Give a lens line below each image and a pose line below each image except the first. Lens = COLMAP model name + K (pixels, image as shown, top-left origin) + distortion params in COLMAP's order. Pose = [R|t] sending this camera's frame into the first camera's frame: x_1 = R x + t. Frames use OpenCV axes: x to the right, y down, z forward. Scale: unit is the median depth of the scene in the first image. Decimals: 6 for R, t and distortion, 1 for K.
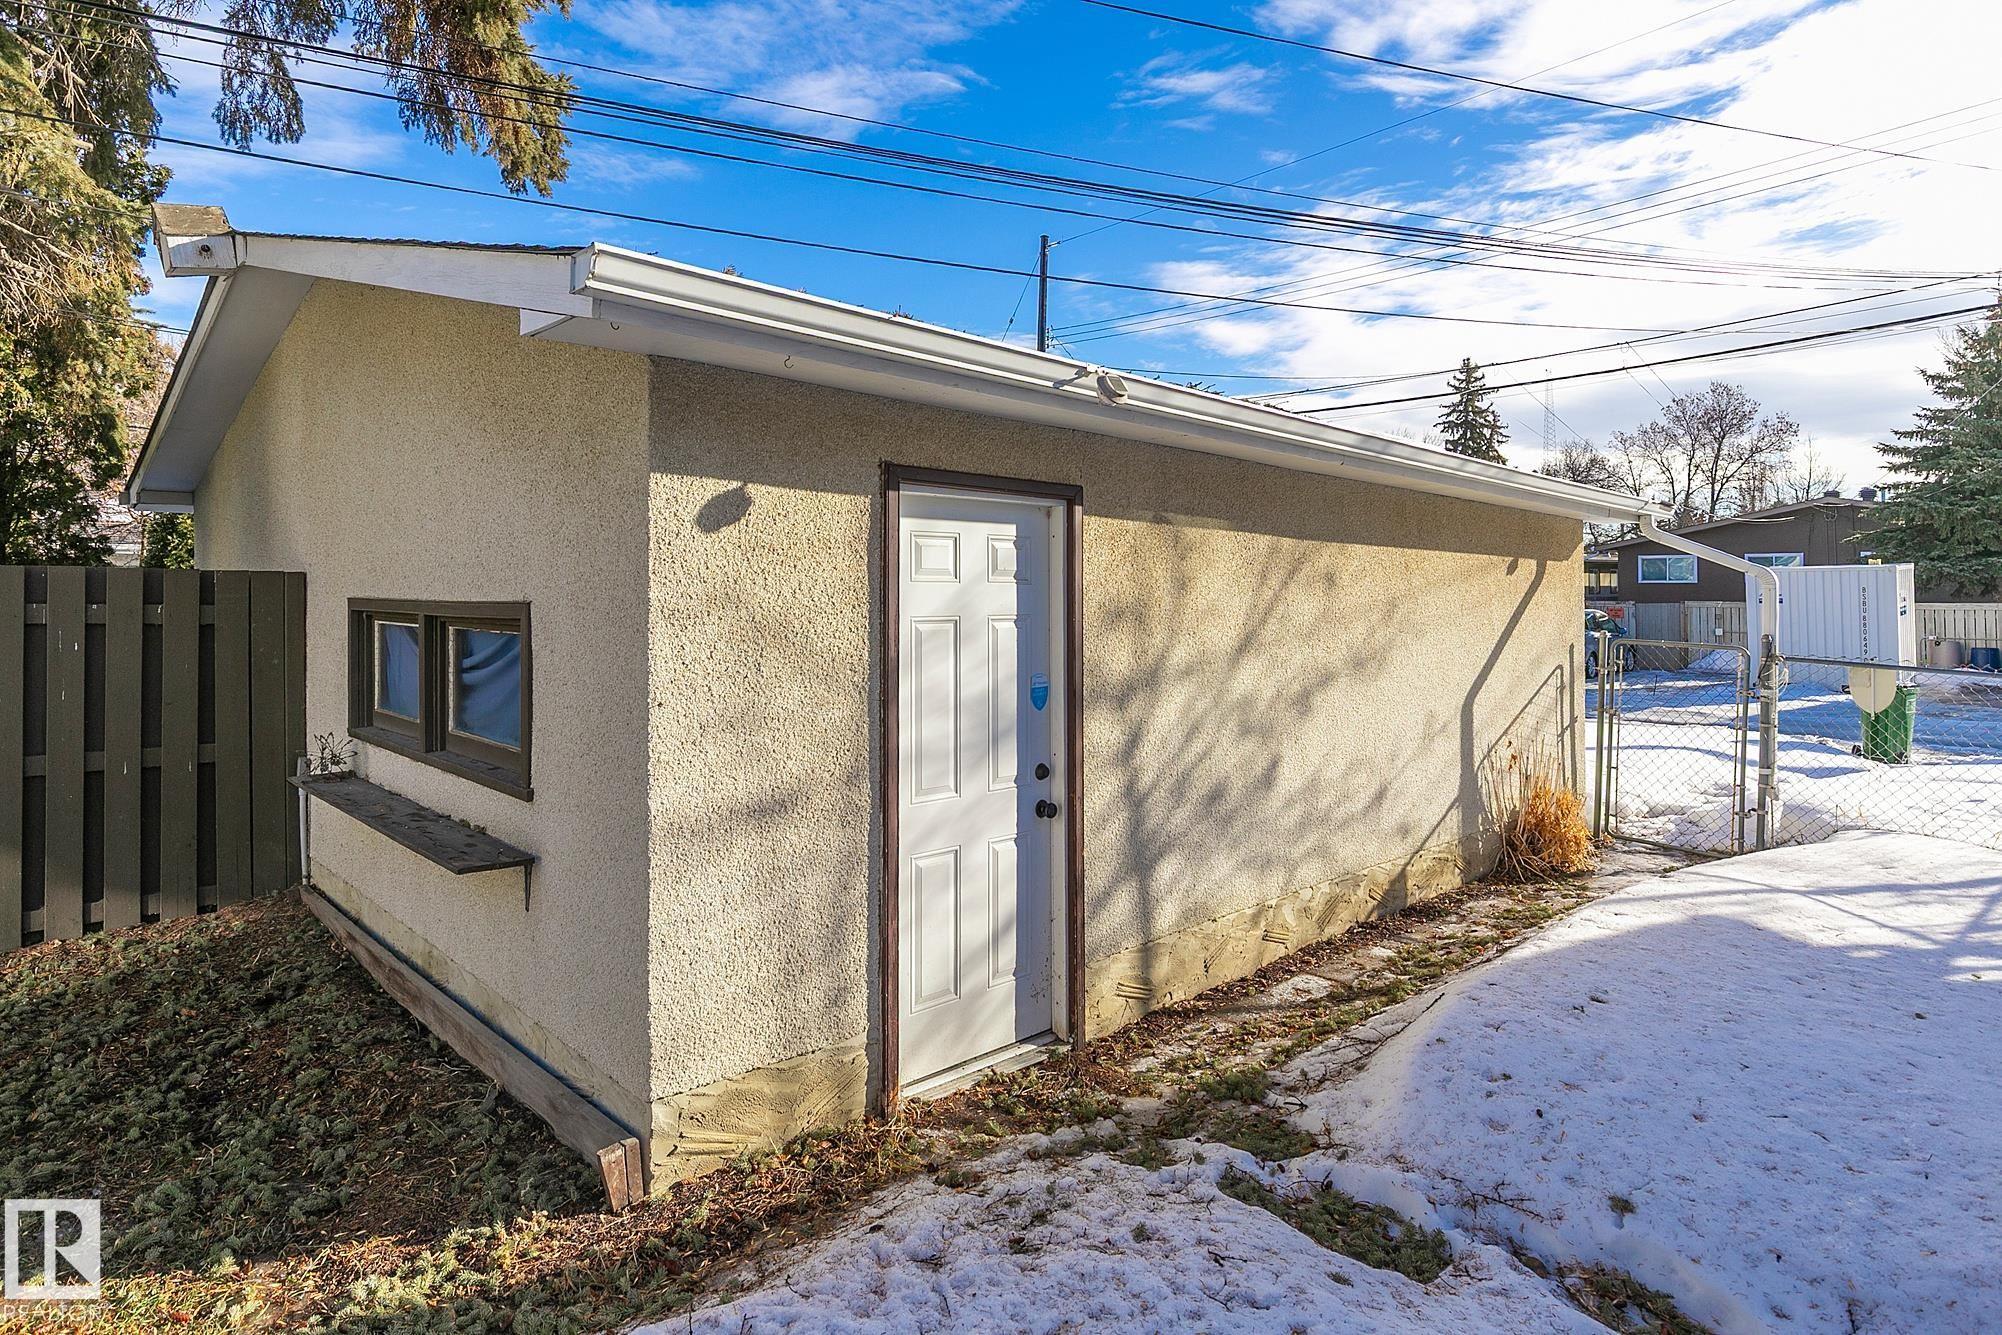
lens RADIAL K [[1084.3, 0, 985.9], [0, 1084.3, 555.5], [0, 0, 1]] dist [-0.000101, -0.001615]
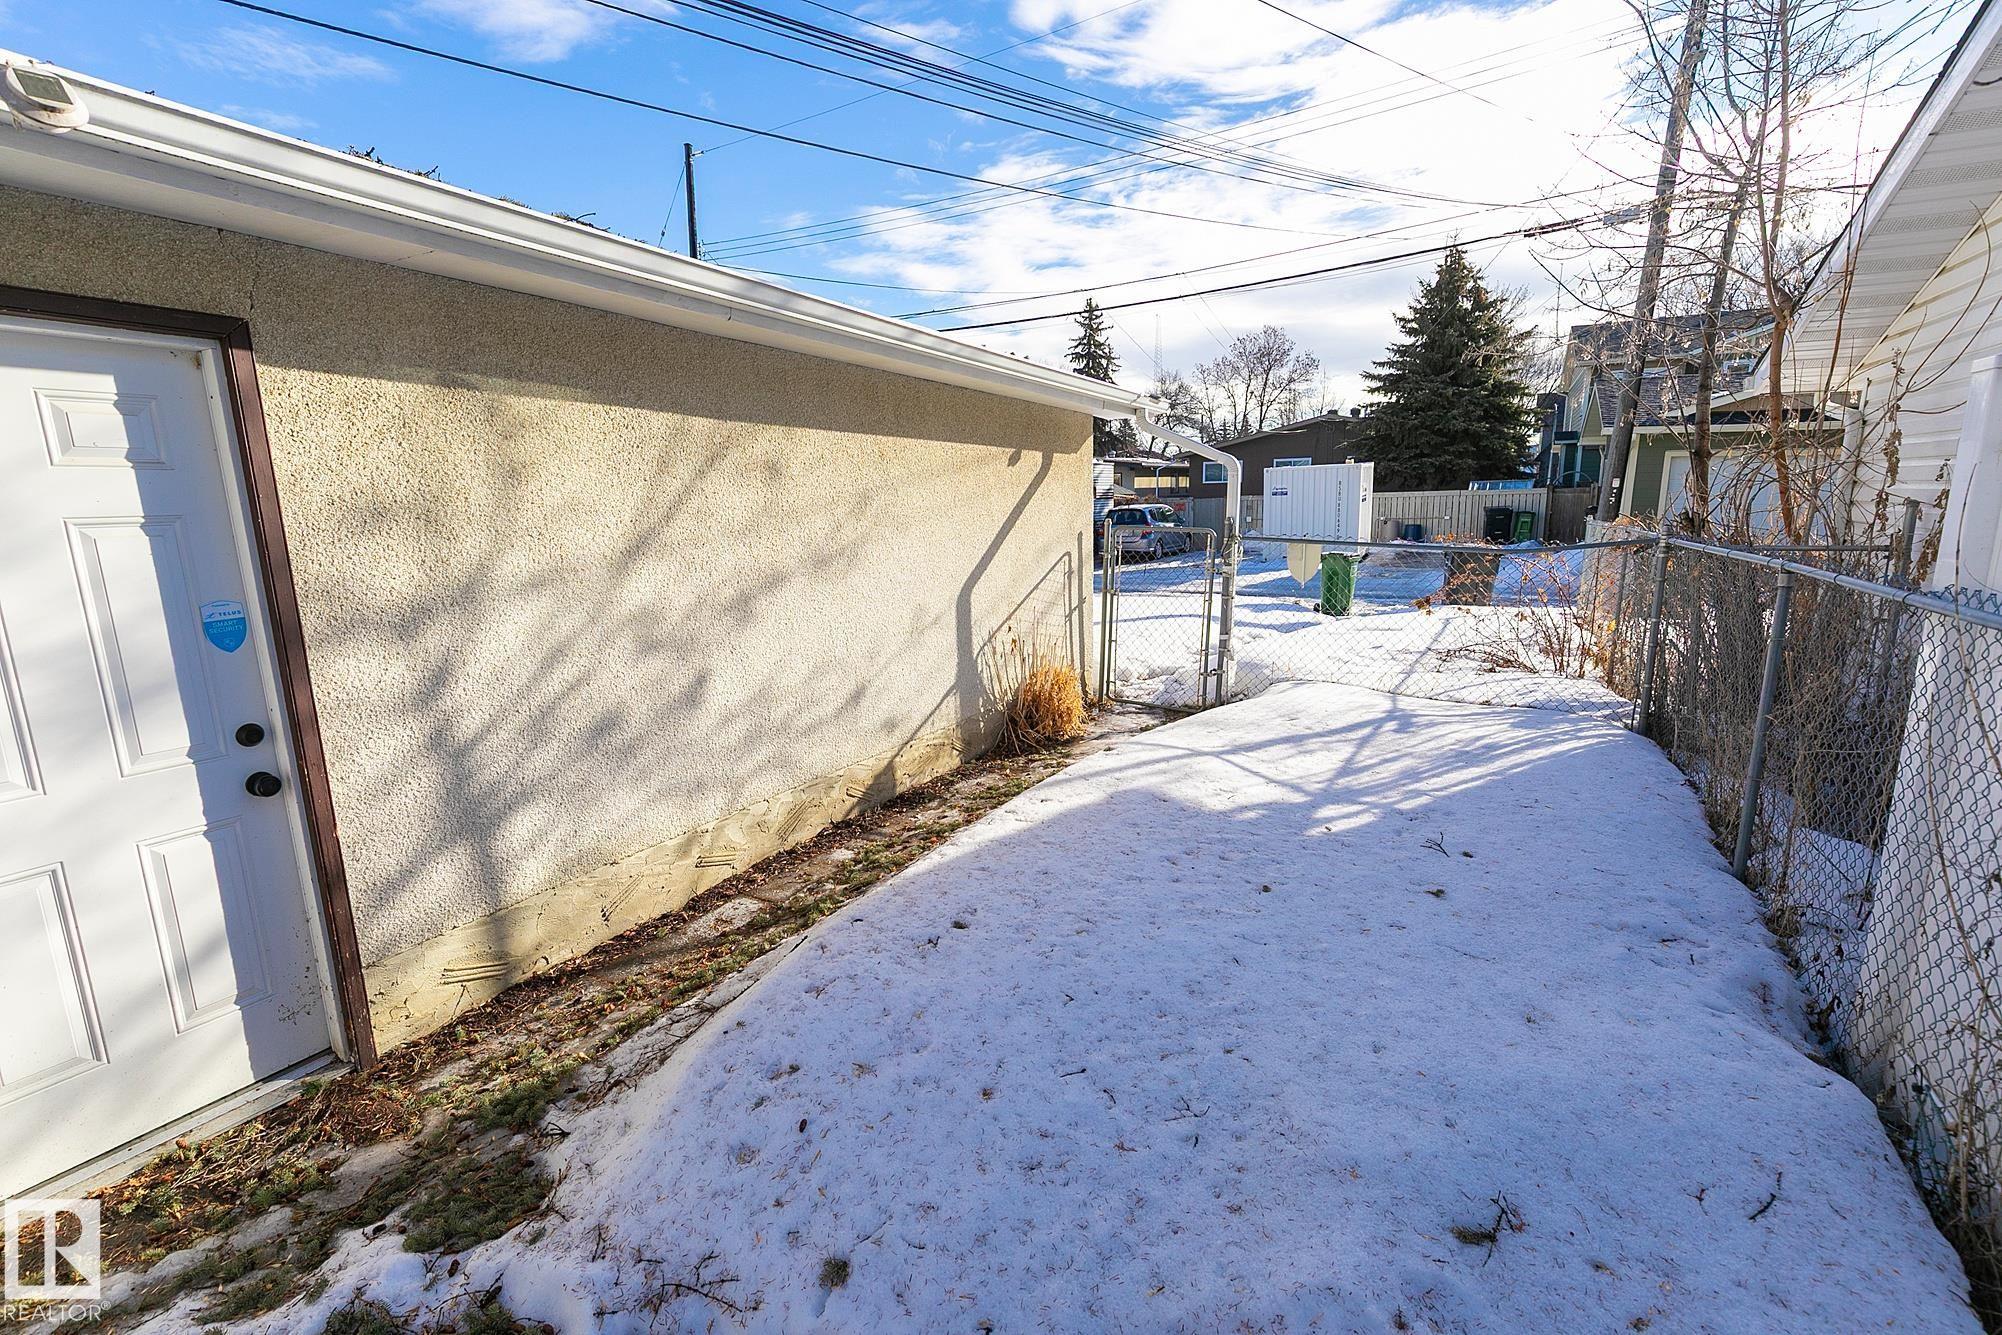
lens RADIAL K [[895.6, 0, 995.5], [0, 895.6, 668.3], [0, 0, 1]] dist [0.001777, -0.000070]
pose [[0.953383, -0.081556, 0.290535, 0.254737], [0.017103, 0.975843, 0.217804, 0.024066], [-0.301279, -0.202682, 0.931746, 0.217718]]
